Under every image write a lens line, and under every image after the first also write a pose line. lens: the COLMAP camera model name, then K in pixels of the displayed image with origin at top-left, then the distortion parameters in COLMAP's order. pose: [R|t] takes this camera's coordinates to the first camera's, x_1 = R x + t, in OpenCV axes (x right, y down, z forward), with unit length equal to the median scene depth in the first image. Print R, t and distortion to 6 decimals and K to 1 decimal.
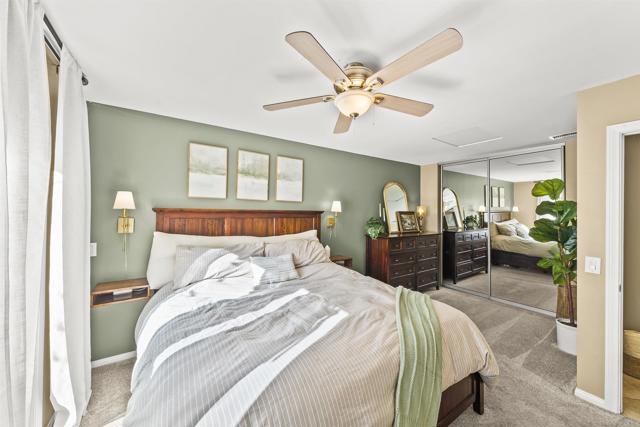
lens RADIAL K [[240.8, 0, 321.8], [0, 240.8, 210.4], [0, 0, 1]] dist [-0.001140, -0.000115]
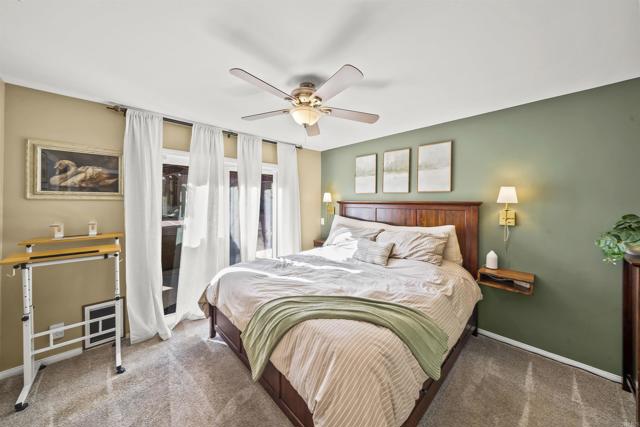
lens RADIAL K [[221.9, 0, 321.1], [0, 221.9, 208.5], [0, 0, 1]] dist [-0.001356, 0.000011]
pose [[0.162159, 0.018232, -0.986596, 0.676940], [0.000545, 0.999827, 0.018566, 0.010911], [0.986764, -0.003548, 0.162121, 0.474666]]
